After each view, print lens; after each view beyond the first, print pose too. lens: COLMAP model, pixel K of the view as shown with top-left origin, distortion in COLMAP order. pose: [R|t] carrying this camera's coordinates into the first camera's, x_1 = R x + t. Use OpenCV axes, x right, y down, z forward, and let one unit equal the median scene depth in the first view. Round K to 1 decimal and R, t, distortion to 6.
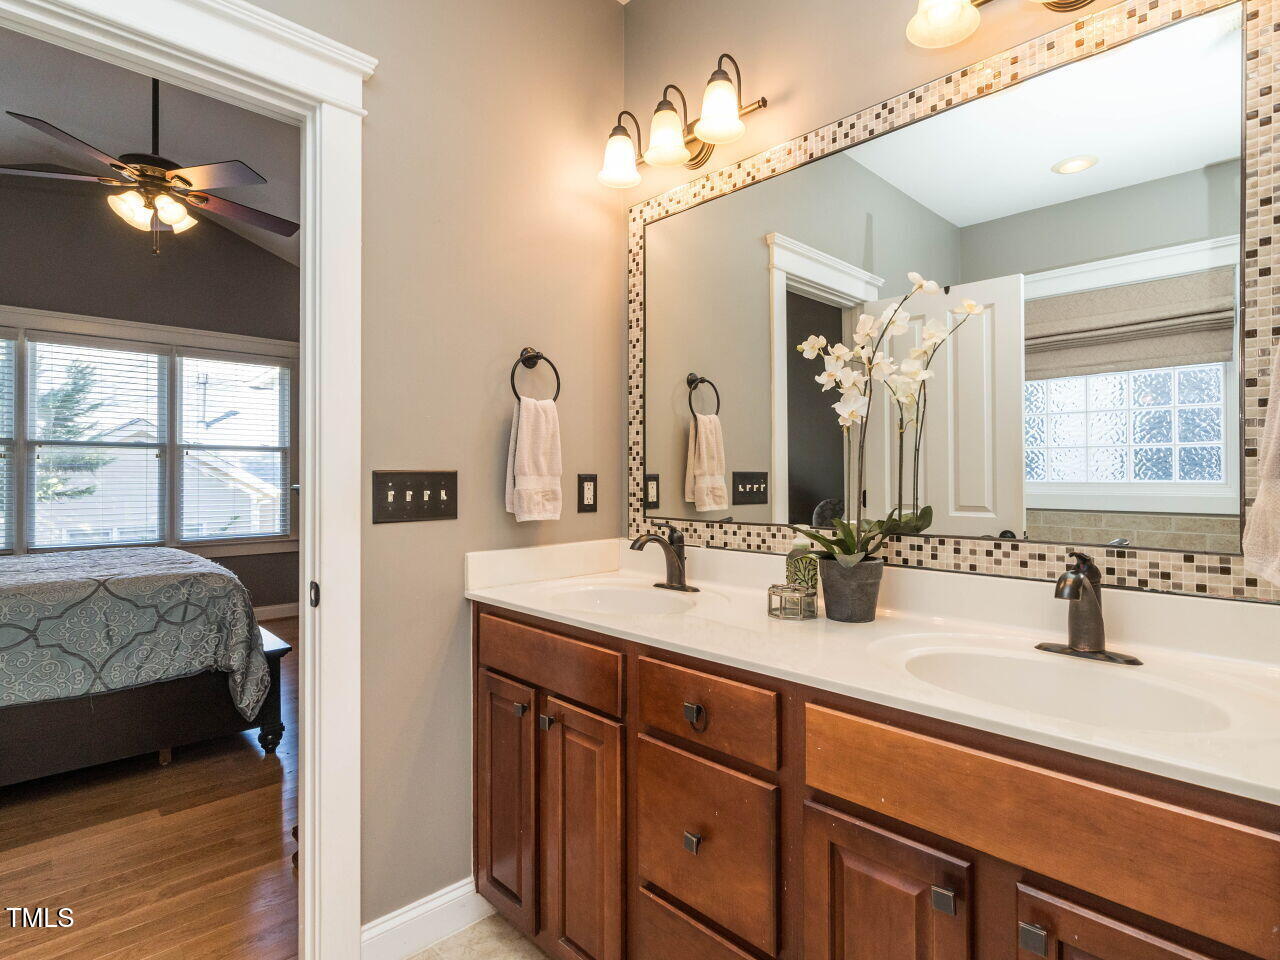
lens RADIAL K [[668.2, 0, 640.0], [0, 668.2, 480.0], [0, 0, 1]] dist [0.001177, -0.000054]
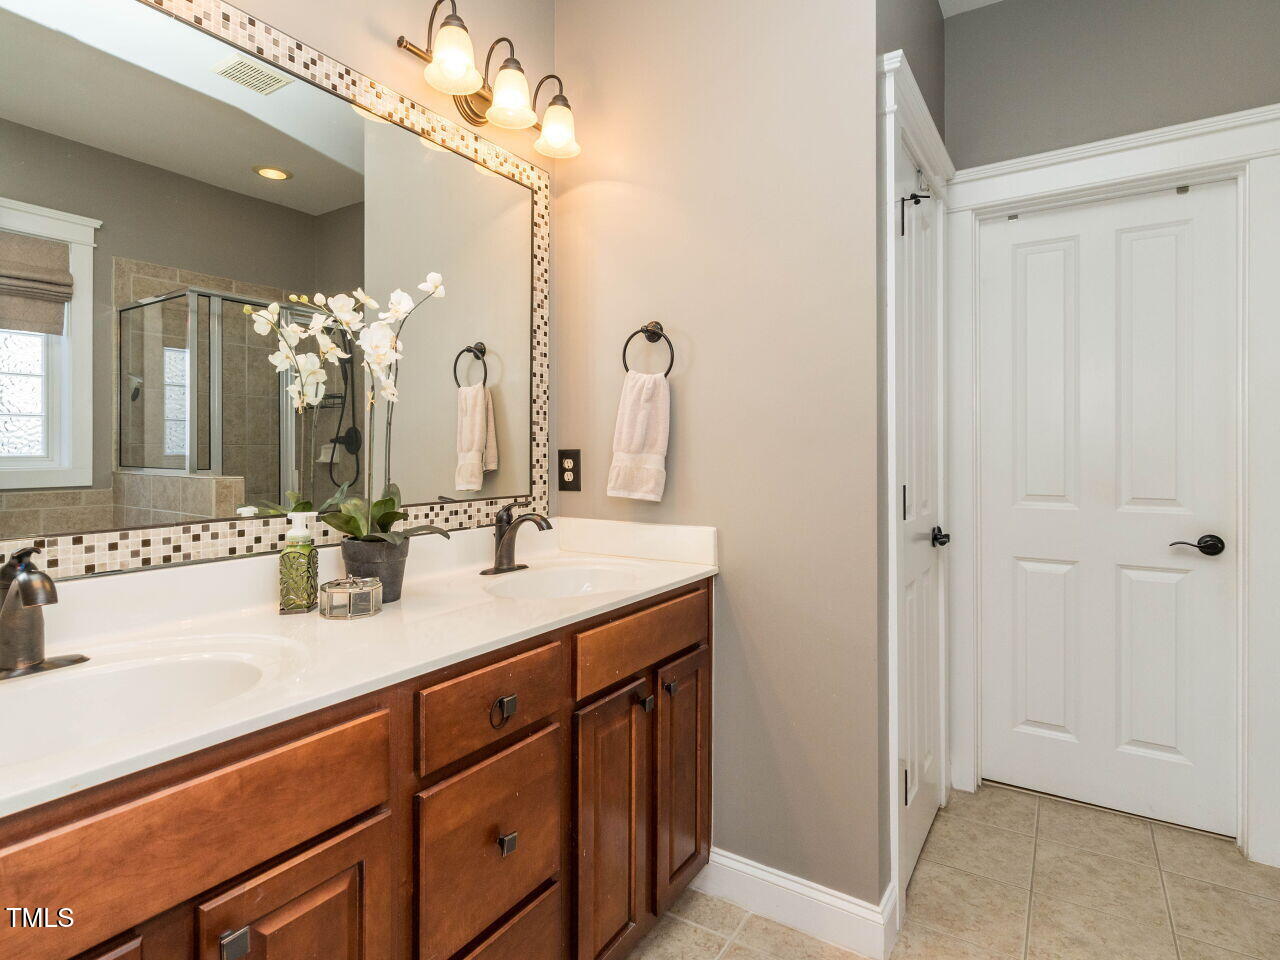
lens RADIAL K [[686.4, 0, 638.3], [0, 686.4, 460.4], [0, 0, 1]] dist [-0.018607, 0.000597]
pose [[-0.235160, -0.015294, 0.971836, -0.708035], [0.003710, 0.999855, 0.016633, -0.009770], [-0.971950, 0.007517, -0.235069, 0.832195]]
